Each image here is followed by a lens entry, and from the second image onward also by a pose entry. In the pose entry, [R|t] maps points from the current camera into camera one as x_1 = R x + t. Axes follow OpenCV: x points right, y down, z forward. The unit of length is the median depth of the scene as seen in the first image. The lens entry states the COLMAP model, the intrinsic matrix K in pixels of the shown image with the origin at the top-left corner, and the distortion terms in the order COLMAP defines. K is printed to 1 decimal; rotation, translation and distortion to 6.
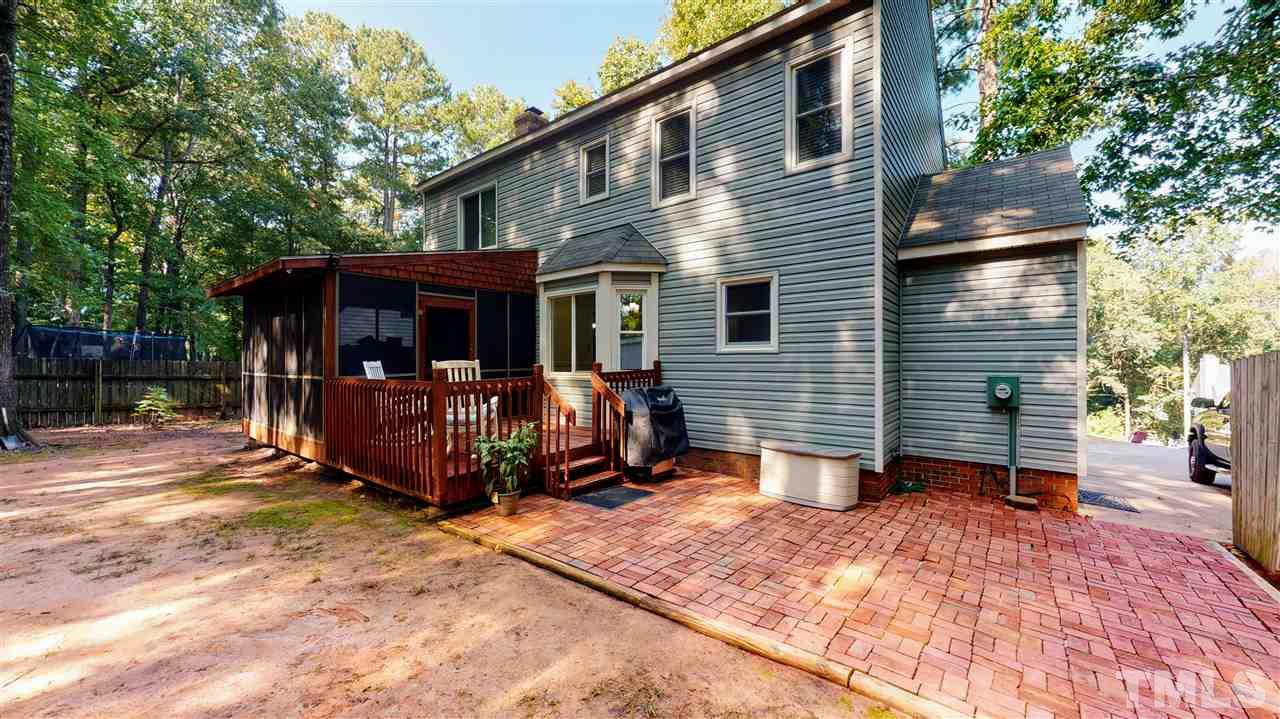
lens RADIAL K [[467.4, 0, 640.2], [0, 467.4, 361.1], [0, 0, 1]] dist [-0.000637, -0.000093]
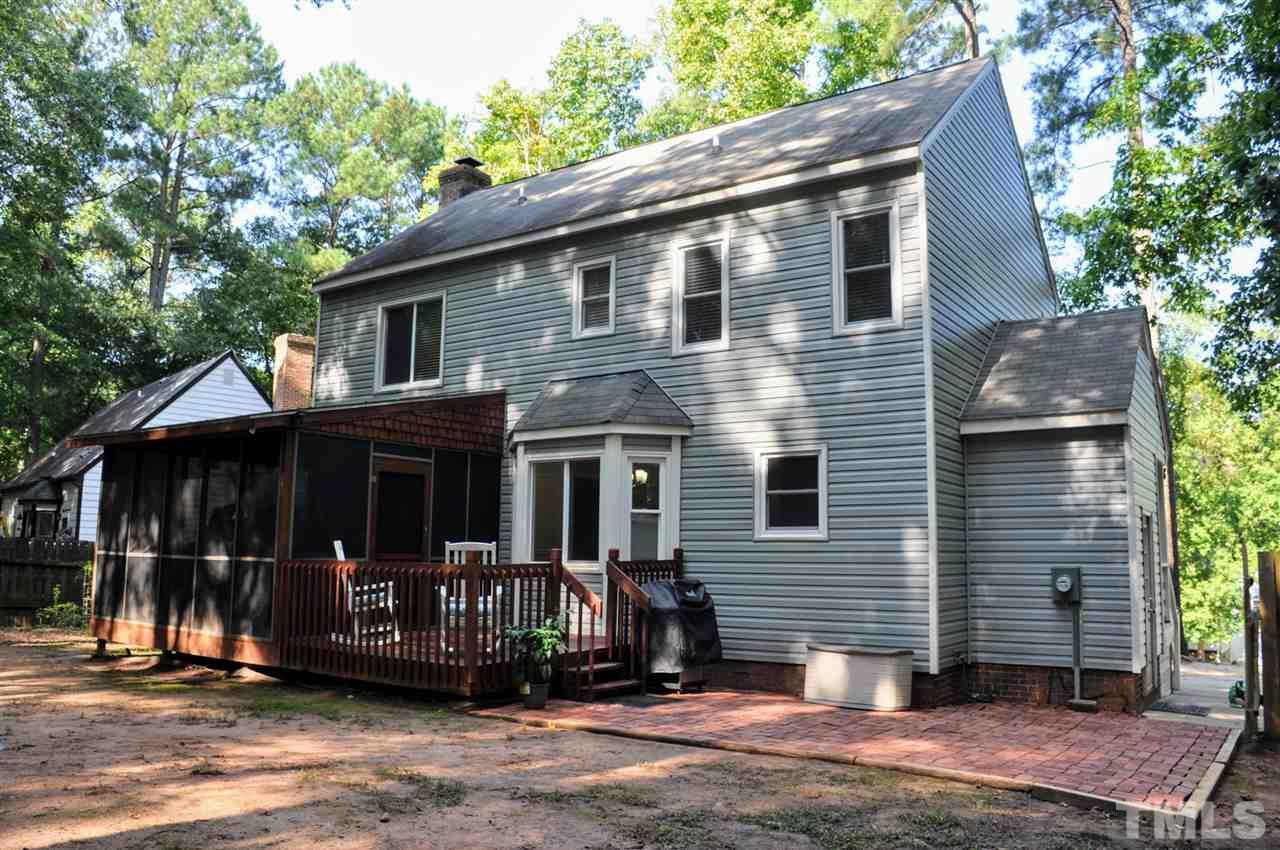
lens RADIAL K [[1009.3, 0, 640.0], [0, 1009.3, 409.9], [0, 0, 1]] dist [-0.116822, 0.004825]
pose [[0.997343, 0.025989, 0.068060, -0.148930], [-0.015884, 0.989304, -0.144999, 0.014951], [-0.071101, 0.143532, 0.987088, -0.691606]]
